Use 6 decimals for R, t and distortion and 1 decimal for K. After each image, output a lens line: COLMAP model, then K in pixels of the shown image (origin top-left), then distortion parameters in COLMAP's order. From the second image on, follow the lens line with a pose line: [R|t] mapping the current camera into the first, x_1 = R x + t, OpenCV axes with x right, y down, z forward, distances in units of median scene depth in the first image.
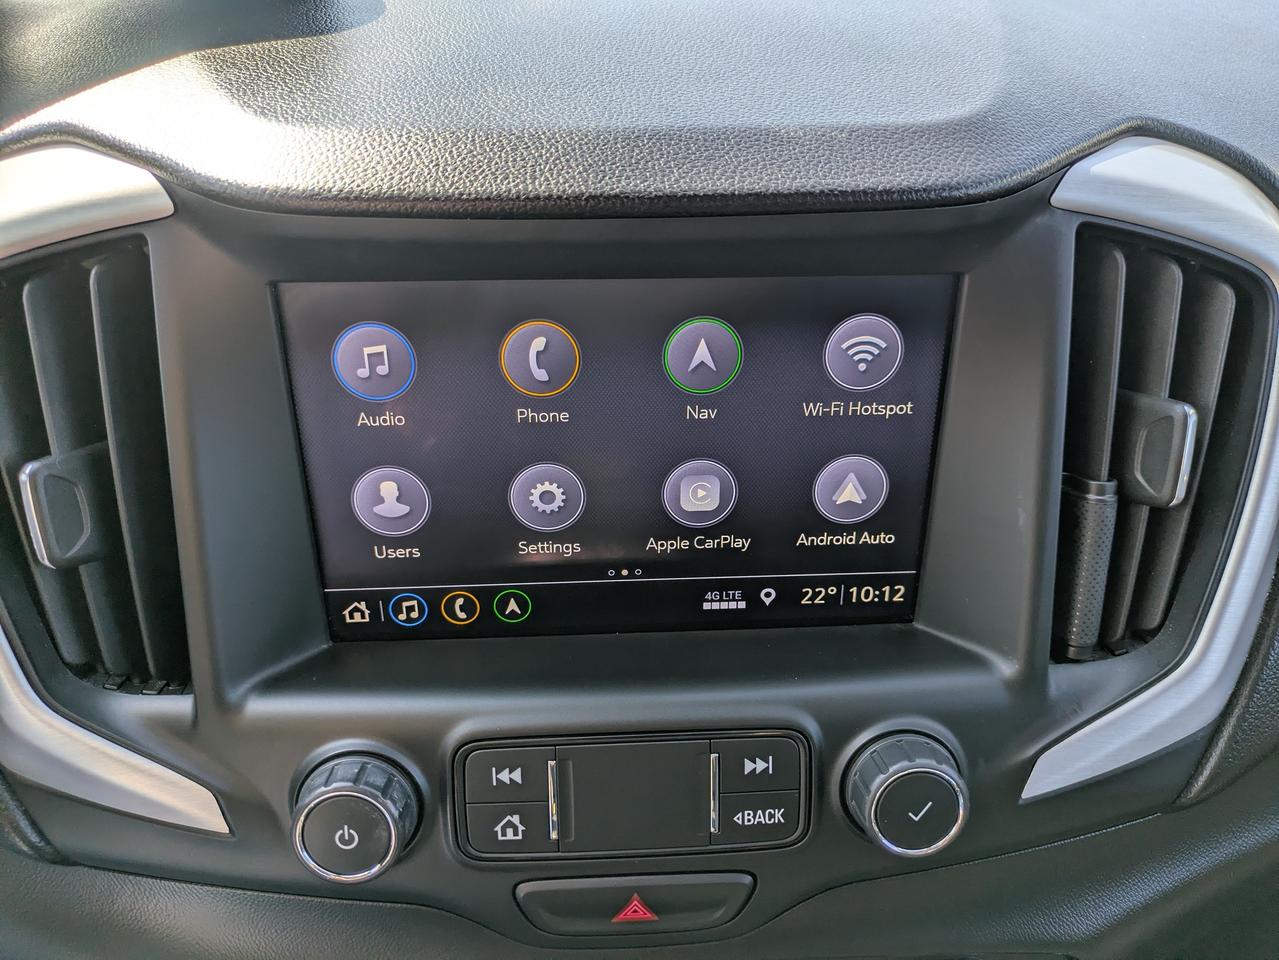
lens RADIAL K [[940.1, 0, 651.1], [0, 940.1, 477.2], [0, 0, 1]] dist [0.024641, -0.000798]
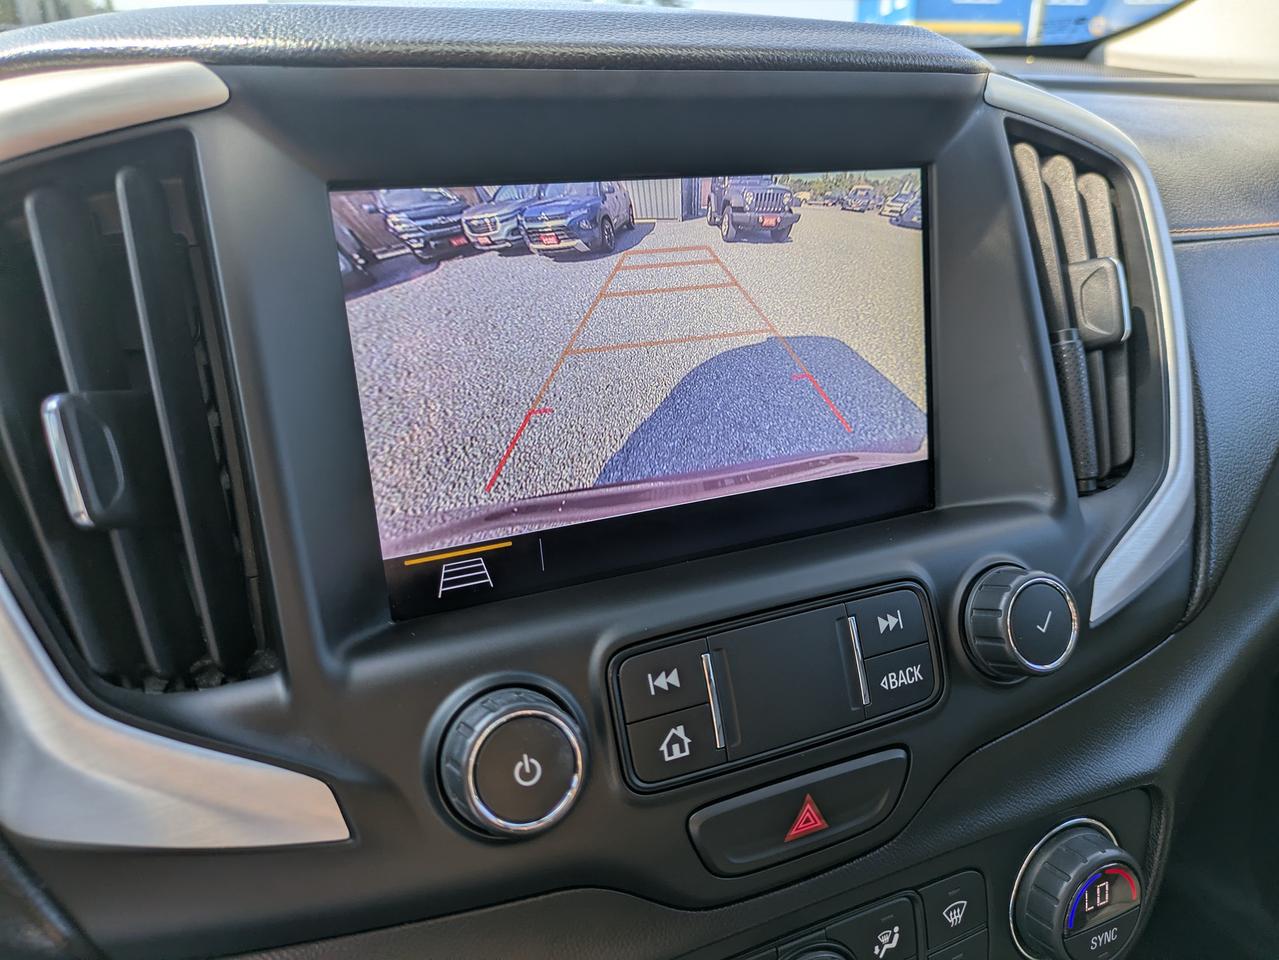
lens RADIAL K [[940.1, 0, 629.0], [0, 940.1, 497.7], [0, 0, 1]] dist [0.024641, -0.000798]
pose [[0.932033, -0.149634, 0.330036, -0.444267], [0.222909, 0.954808, -0.196606, 0.310946], [-0.285702, 0.256812, 0.923267, 0.129185]]
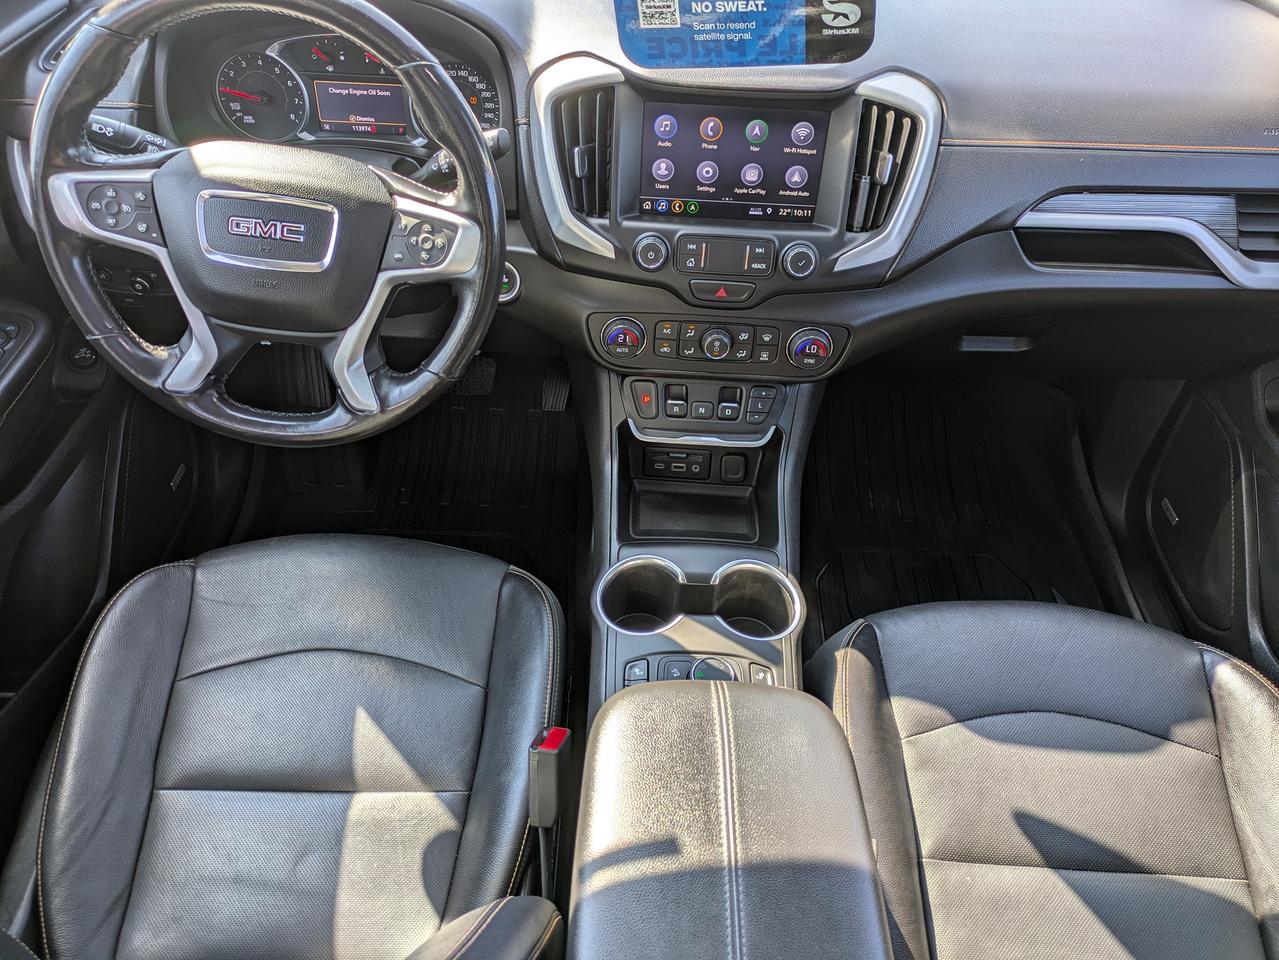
lens RADIAL K [[940.1, 0, 634.3], [0, 940.1, 488.9], [0, 0, 1]] dist [0.024641, -0.000798]
pose [[0.993695, 0.093730, -0.061528, -0.058291], [-0.081300, 0.980253, 0.180261, 0.587199], [0.077209, -0.174122, 0.981693, -2.753152]]
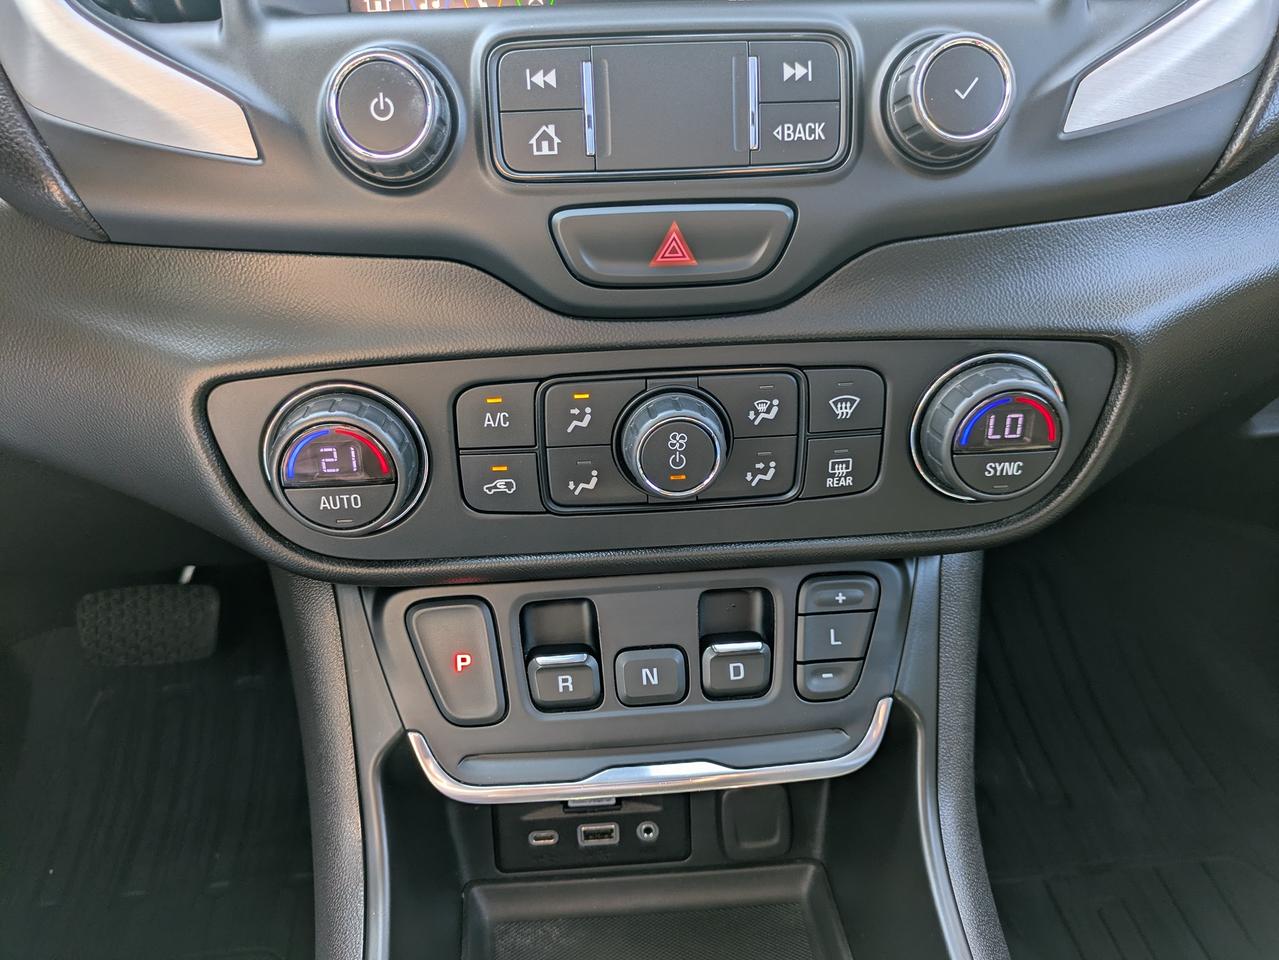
lens RADIAL K [[978.3, 0, 627.9], [0, 978.3, 498.8], [0, 0, 1]] dist [0.008495, 0.009852]
pose [[0.999592, -0.028059, 0.005360, -0.078922], [0.028180, 0.999311, -0.024146, 0.759241], [-0.004679, 0.024287, 0.999694, -0.003894]]
